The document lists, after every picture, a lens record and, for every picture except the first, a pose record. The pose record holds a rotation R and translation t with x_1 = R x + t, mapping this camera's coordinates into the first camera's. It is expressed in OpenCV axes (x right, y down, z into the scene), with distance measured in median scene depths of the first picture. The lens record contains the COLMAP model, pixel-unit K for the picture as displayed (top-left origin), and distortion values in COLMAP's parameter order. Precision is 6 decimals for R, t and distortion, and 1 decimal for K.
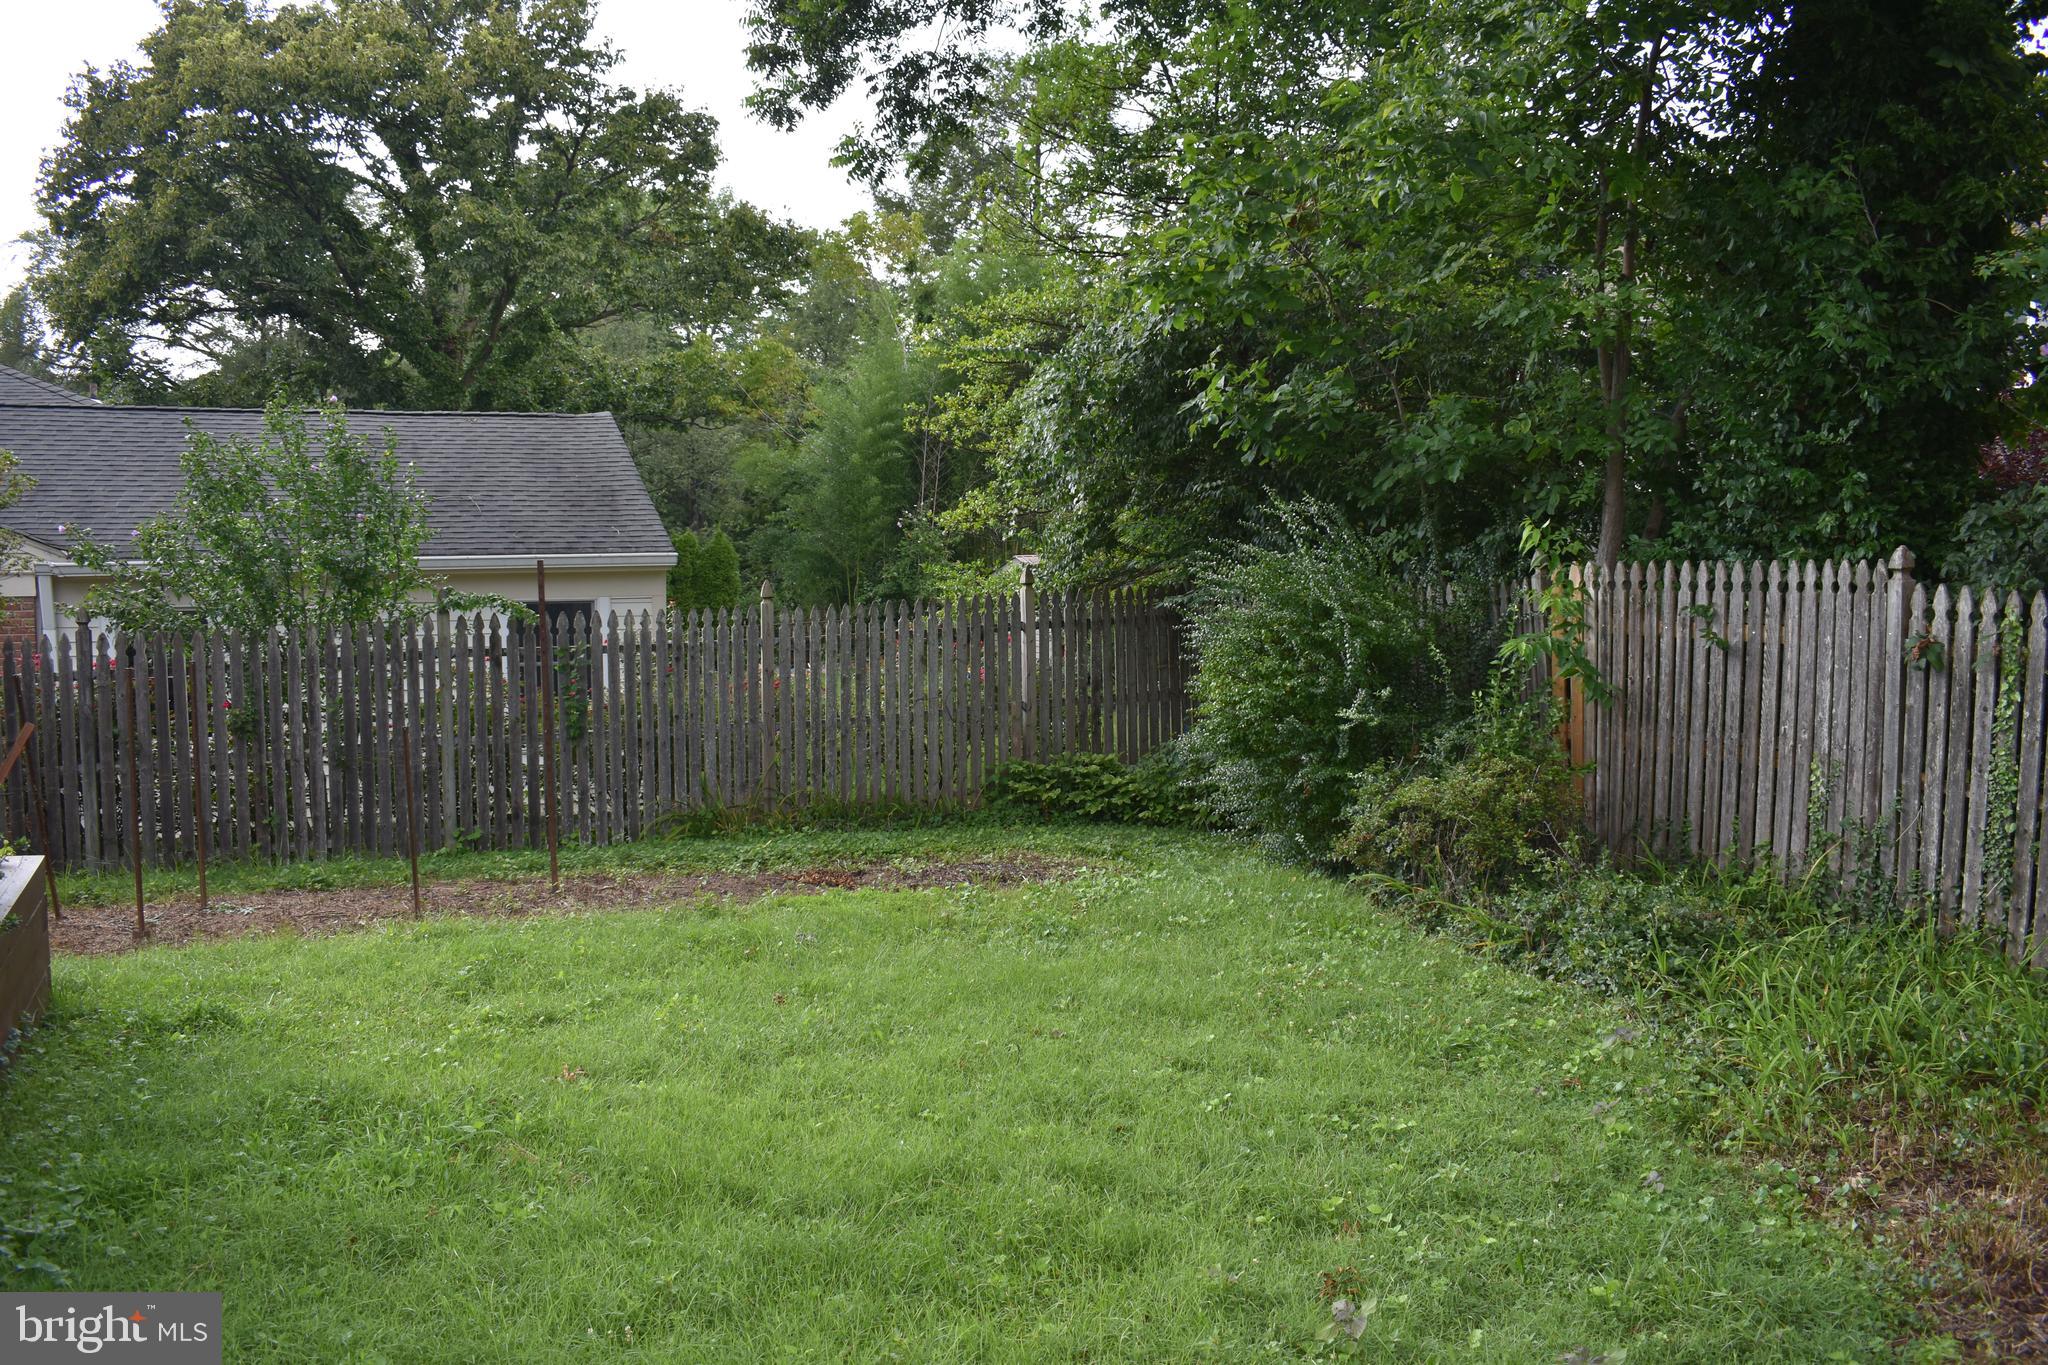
lens RADIAL K [[1735.8, 0, 1024.0], [0, 1735.8, 682.5], [0, 0, 1]] dist [-0.082806, 0.009630]
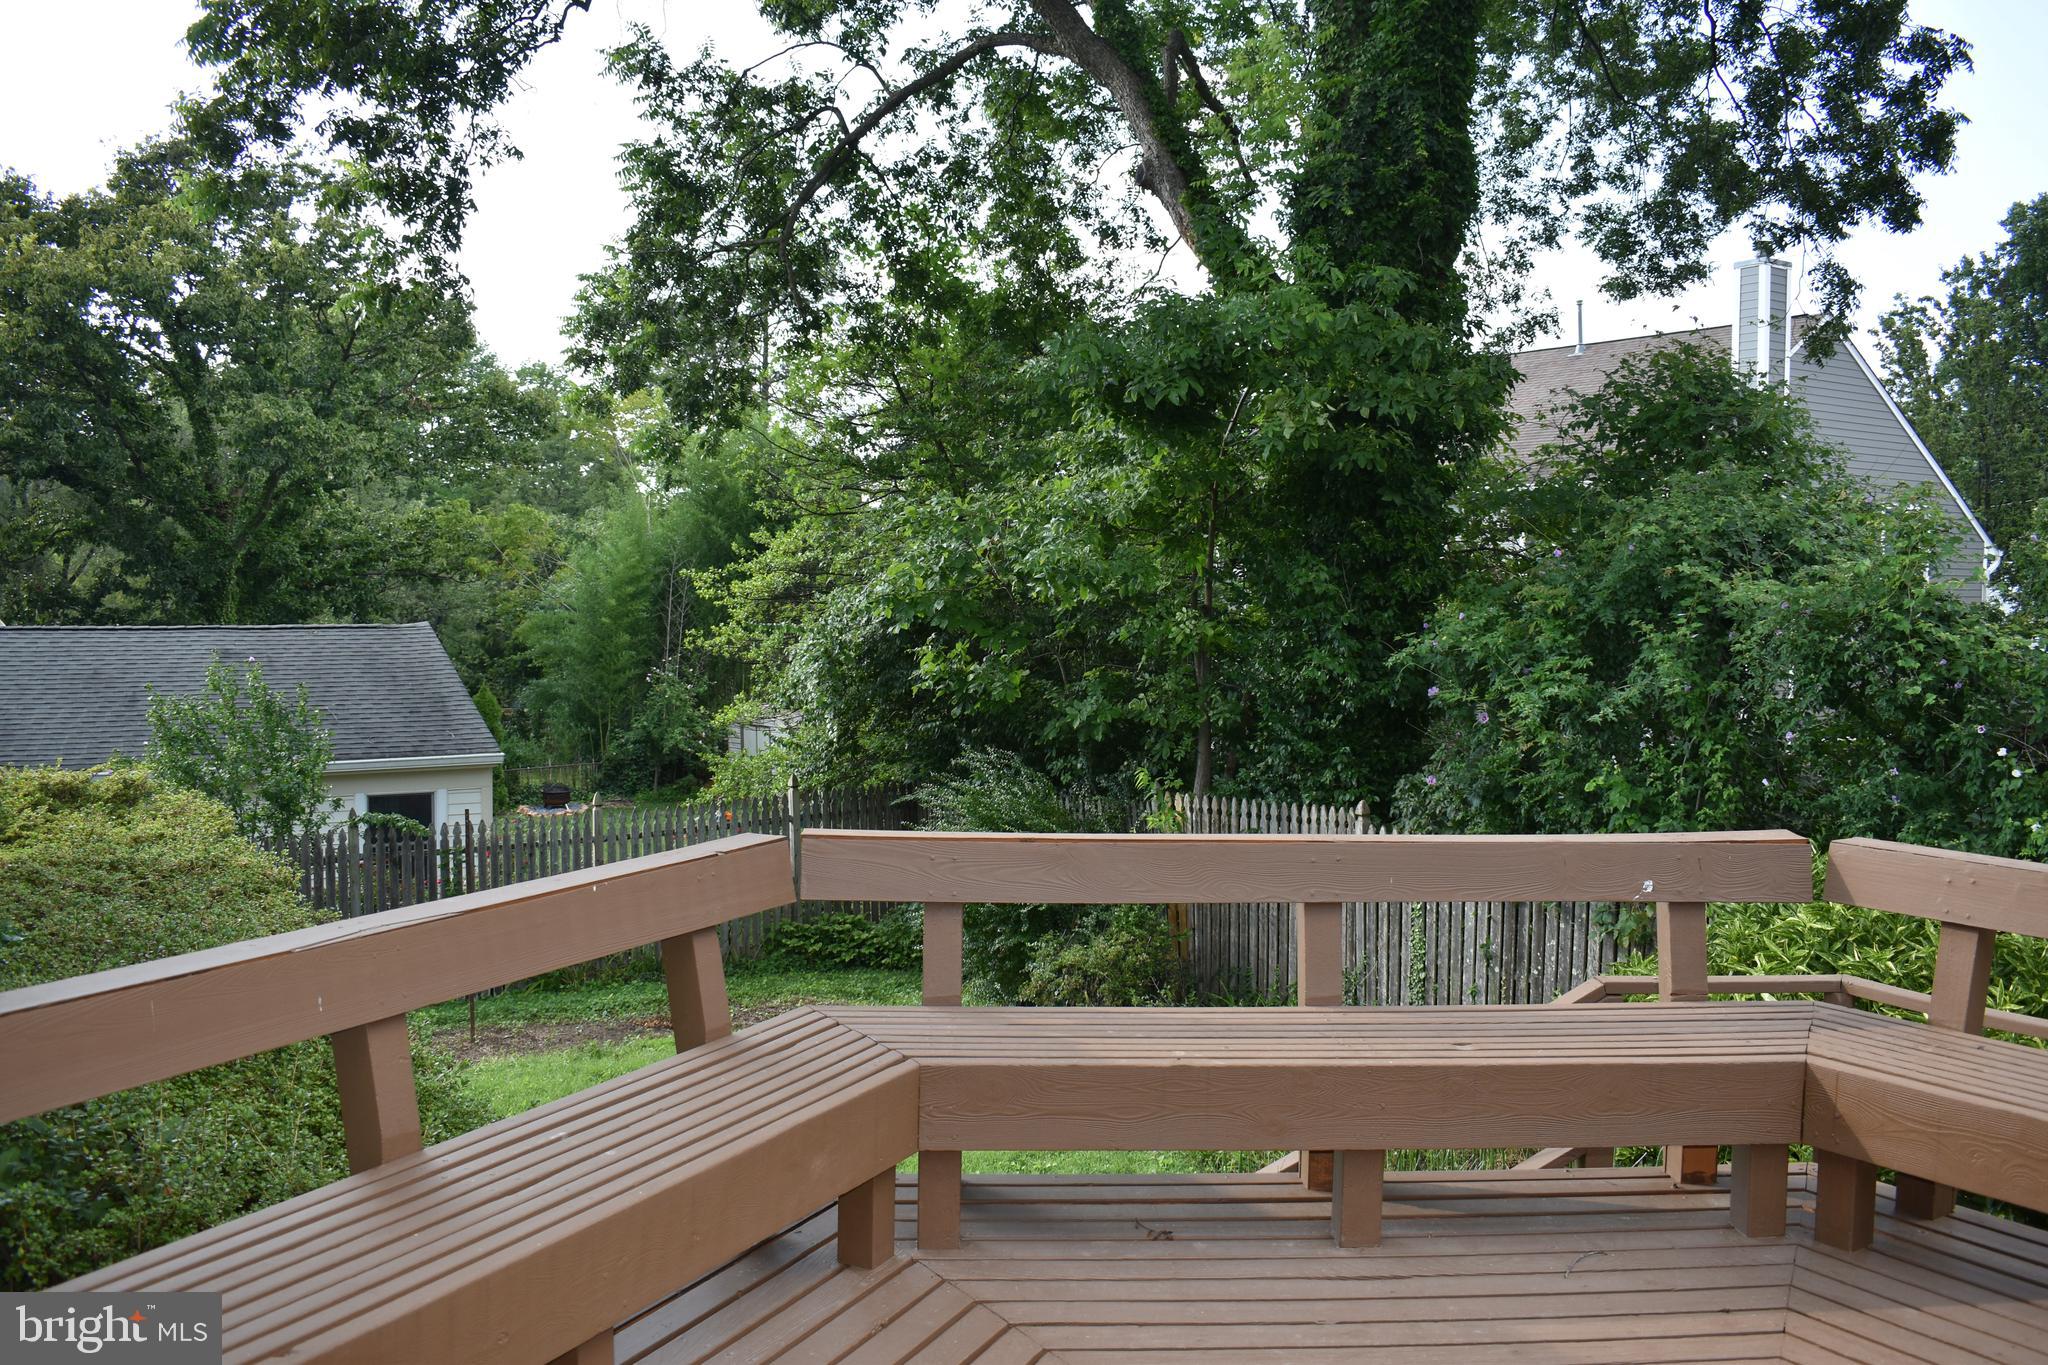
lens RADIAL K [[1735.8, 0, 1024.0], [0, 1735.8, 682.5], [0, 0, 1]] dist [-0.082806, 0.009630]
pose [[0.986410, -0.008752, 0.164072, -0.053076], [0.017640, 0.998450, -0.052795, -0.082137], [-0.163356, 0.054972, 0.985035, -0.429141]]
